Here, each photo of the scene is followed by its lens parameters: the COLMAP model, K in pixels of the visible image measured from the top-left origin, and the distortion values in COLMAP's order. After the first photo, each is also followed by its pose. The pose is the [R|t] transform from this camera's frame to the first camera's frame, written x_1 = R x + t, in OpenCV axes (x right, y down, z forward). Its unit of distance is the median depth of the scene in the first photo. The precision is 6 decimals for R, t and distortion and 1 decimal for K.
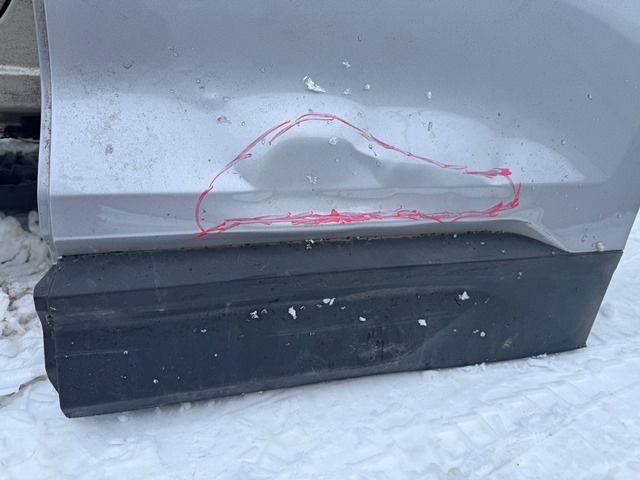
lens RADIAL K [[446.1, 0, 318.6], [0, 446.1, 240.7], [0, 0, 1]] dist [0.004669, -0.002155]
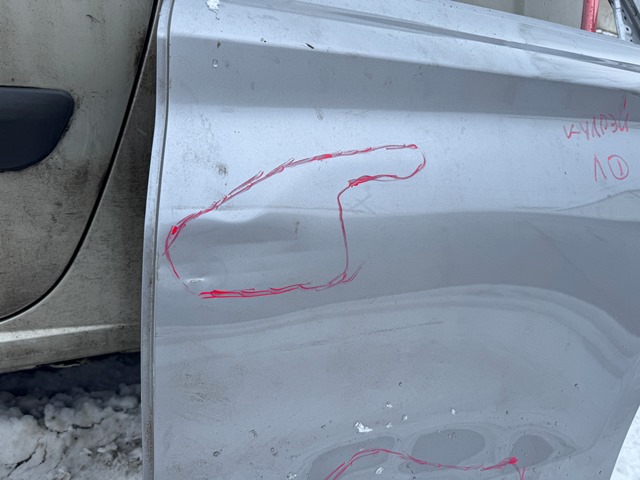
lens RADIAL K [[446.1, 0, 321.2], [0, 446.1, 239.2], [0, 0, 1]] dist [0.004669, -0.002155]
pose [[0.995580, 0.001647, 0.093906, -0.119327], [0.002888, 0.998837, -0.048138, -0.403740], [-0.093876, 0.048196, 0.994417, -0.094517]]
